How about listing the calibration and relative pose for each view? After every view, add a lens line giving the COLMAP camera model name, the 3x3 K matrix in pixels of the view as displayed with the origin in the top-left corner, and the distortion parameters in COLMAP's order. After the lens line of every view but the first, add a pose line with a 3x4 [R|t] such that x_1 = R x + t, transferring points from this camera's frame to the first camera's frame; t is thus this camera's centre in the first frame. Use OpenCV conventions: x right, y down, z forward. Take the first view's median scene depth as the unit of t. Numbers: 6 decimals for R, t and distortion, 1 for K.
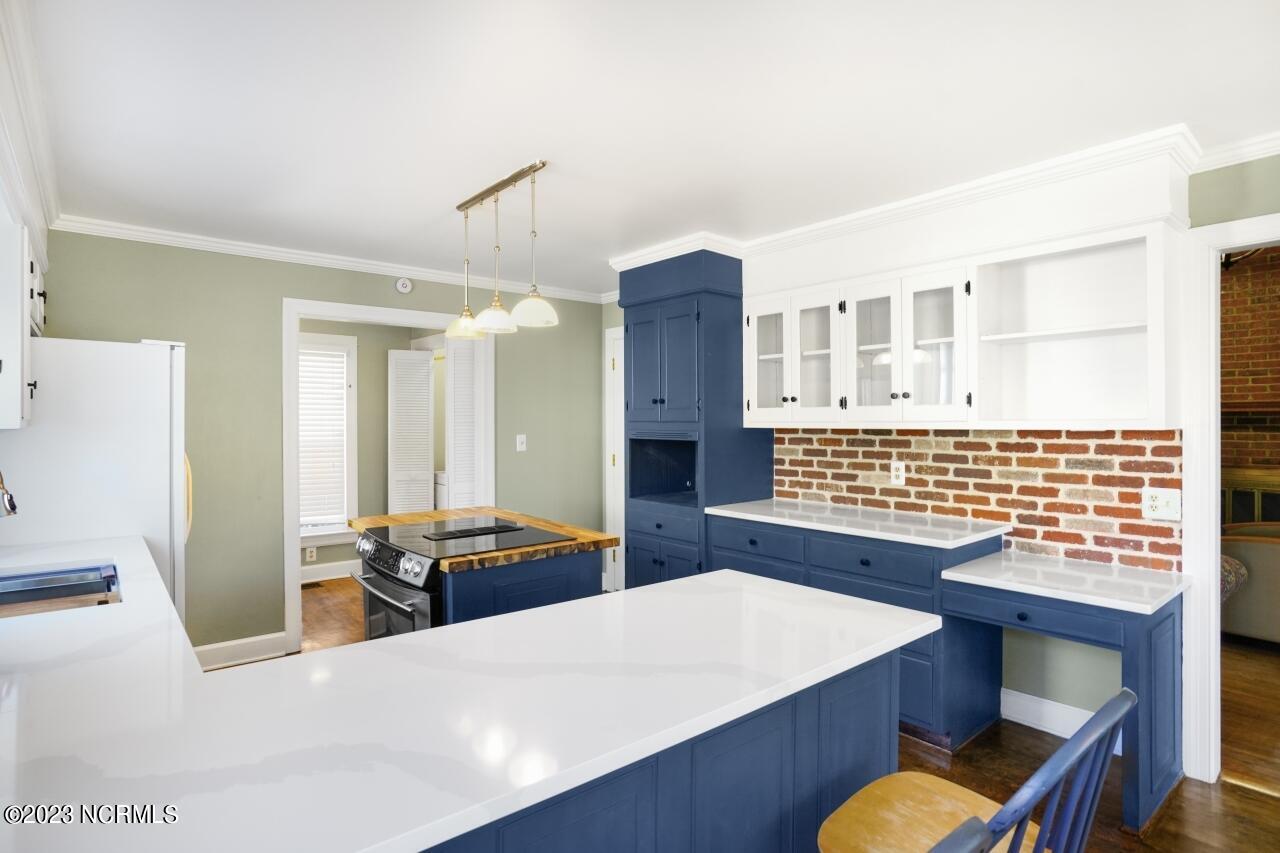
lens RADIAL K [[665.3, 0, 640.0], [0, 665.3, 426.5], [0, 0, 1]] dist [-0.059717, 0.039189]
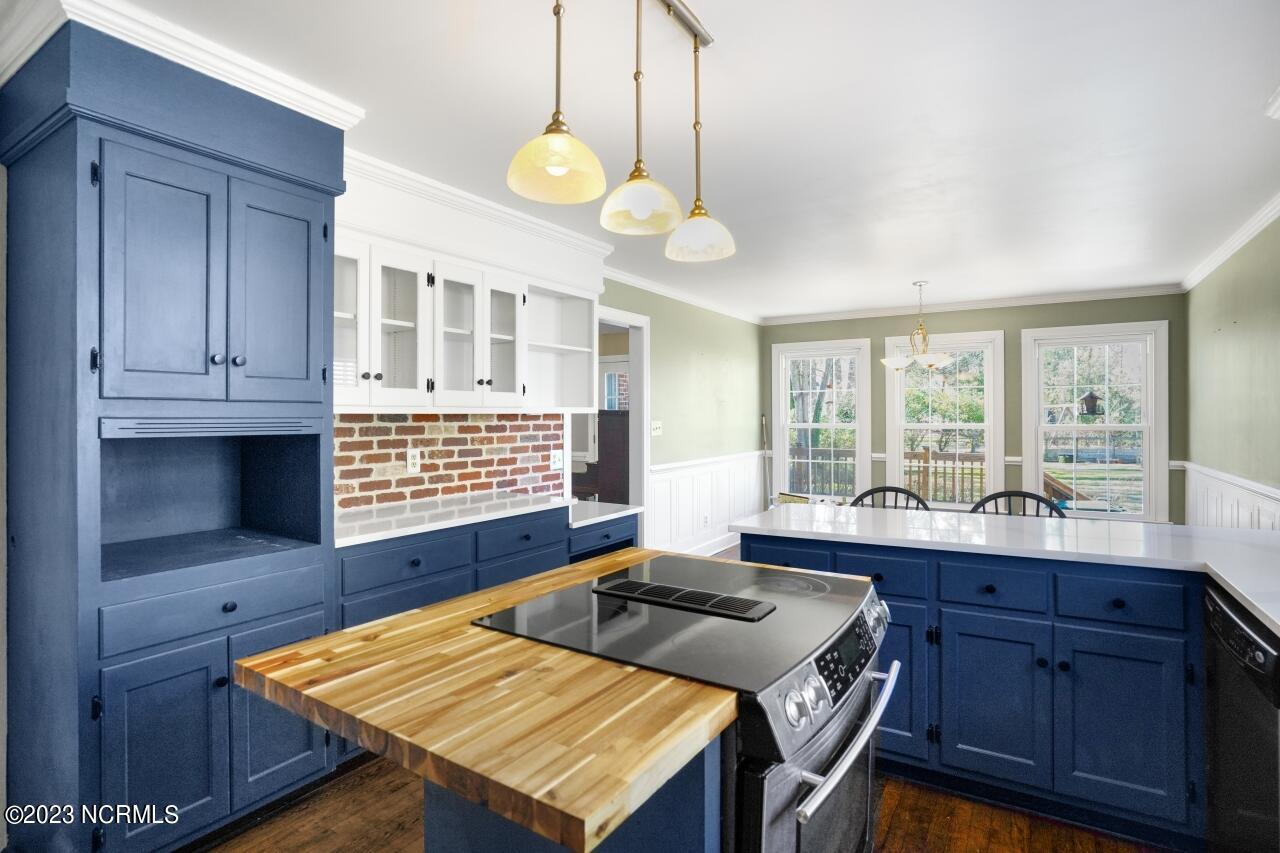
lens RADIAL K [[638.0, 0, 637.2], [0, 638.0, 412.5], [0, 0, 1]] dist [-0.055221, 0.020429]
pose [[-0.301807, 0.006599, 0.953346, -0.598824], [0.009485, 0.999947, -0.003918, 0.006955], [-0.953322, 0.007860, -0.301853, 0.983476]]
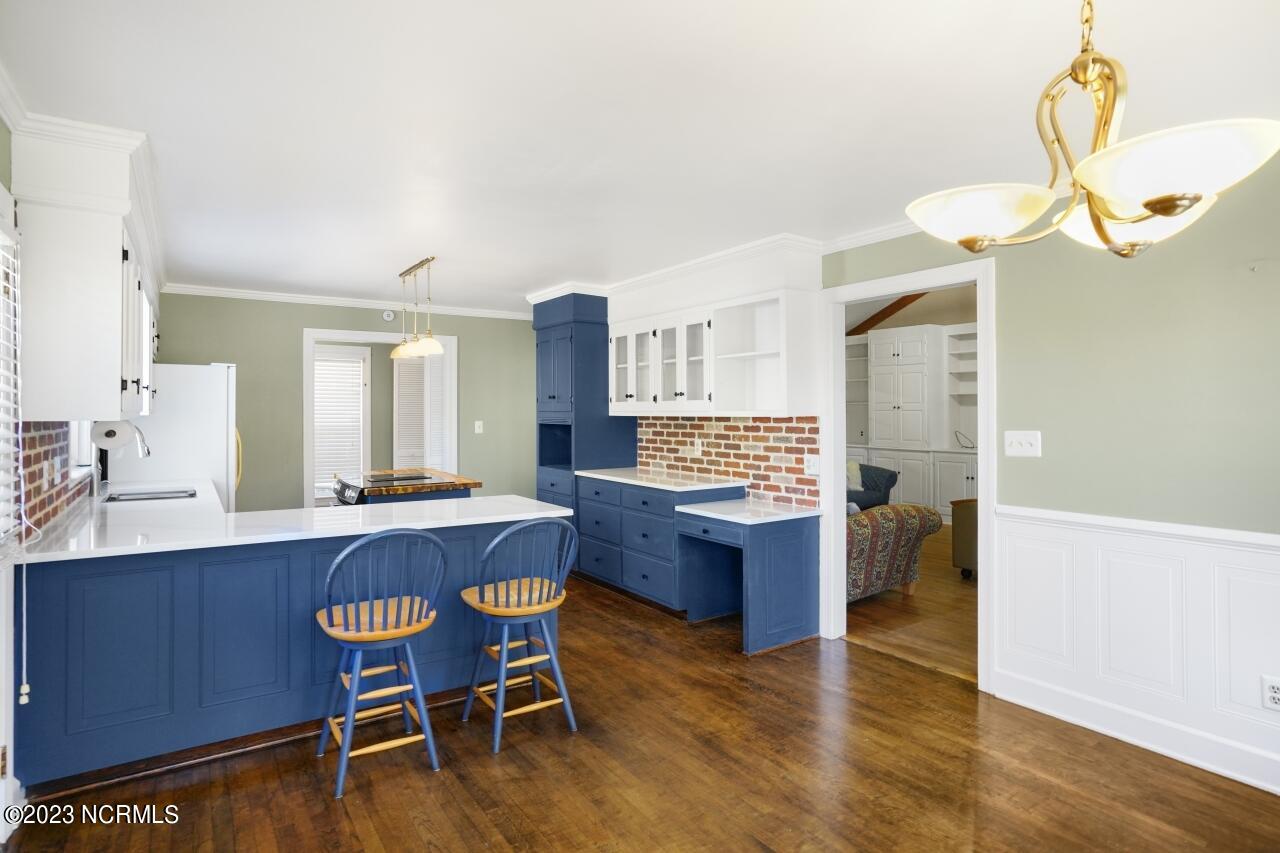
lens RADIAL K [[686.3, 0, 649.3], [0, 686.3, 410.0], [0, 0, 1]] dist [-0.066950, 0.045546]
pose [[0.995353, -0.000333, -0.096292, 0.436367], [-0.000501, 0.999963, -0.008636, 0.002129], [0.096291, 0.008645, 0.995316, -0.510707]]
